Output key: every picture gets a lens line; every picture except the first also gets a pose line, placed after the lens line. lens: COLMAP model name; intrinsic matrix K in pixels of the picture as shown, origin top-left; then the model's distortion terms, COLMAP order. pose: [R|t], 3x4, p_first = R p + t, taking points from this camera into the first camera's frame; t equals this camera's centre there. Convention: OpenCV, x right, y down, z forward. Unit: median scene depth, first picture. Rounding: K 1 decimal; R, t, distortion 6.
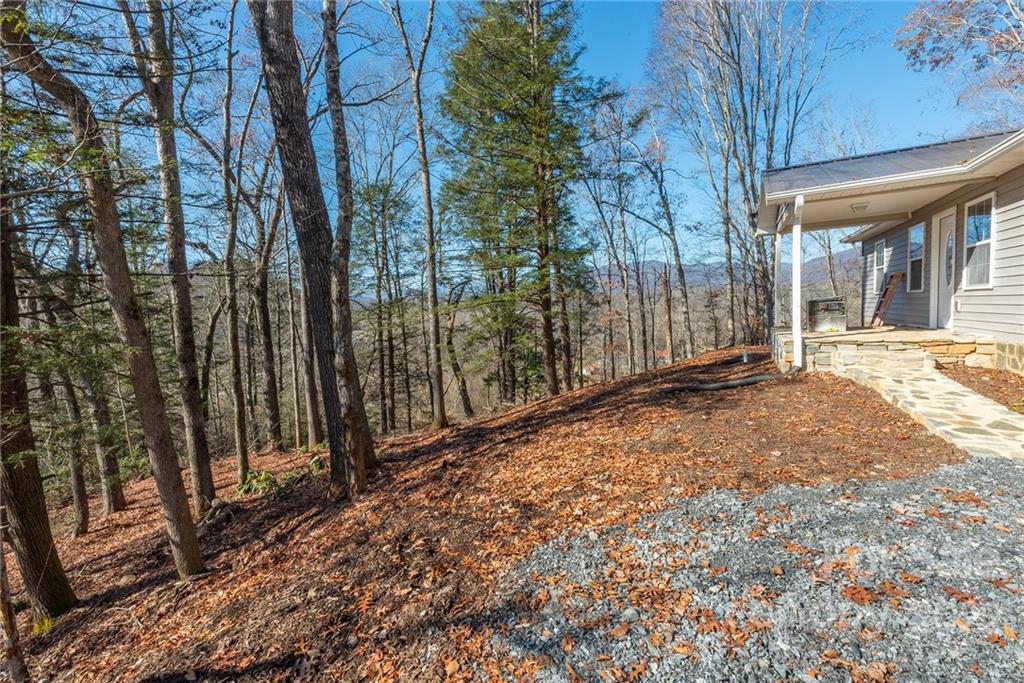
lens RADIAL K [[451.6, 0, 520.3], [0, 451.6, 335.6], [0, 0, 1]] dist [0.004478, -0.002621]
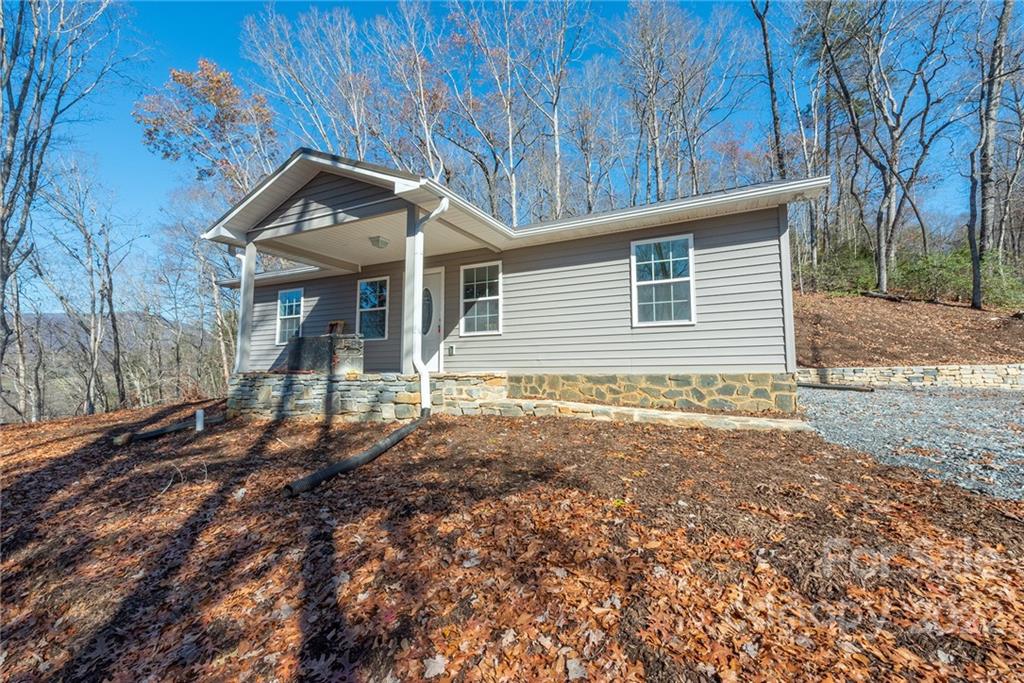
lens RADIAL K [[407.9, 0, 551.5], [0, 407.9, 332.2], [0, 0, 1]] dist [0.011555, -0.002010]
pose [[0.007925, 0.122651, 0.992418, -0.091288], [0.061864, 0.990488, -0.122907, 0.036815], [-0.998053, 0.062369, 0.000262, 0.777412]]
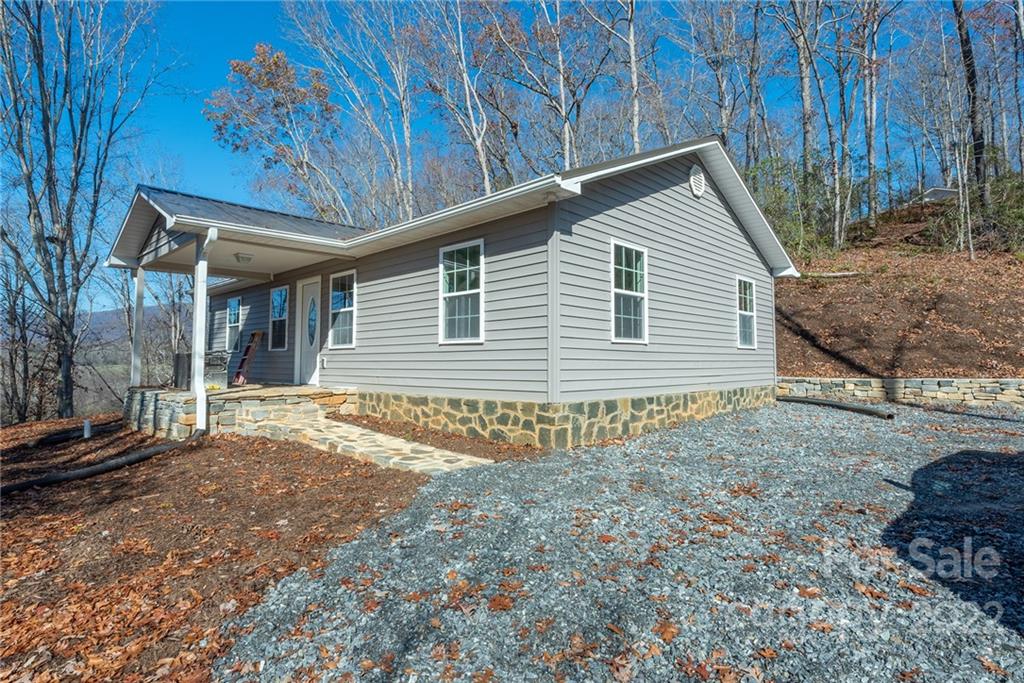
lens RADIAL K [[516.4, 0, 523.5], [0, 516.4, 334.4], [0, 0, 1]] dist [0.003656, -0.001179]
pose [[0.296804, 0.084291, 0.951211, -0.123117], [0.046814, 0.993615, -0.102655, 0.020275], [-0.953790, 0.074998, 0.290963, 0.151921]]
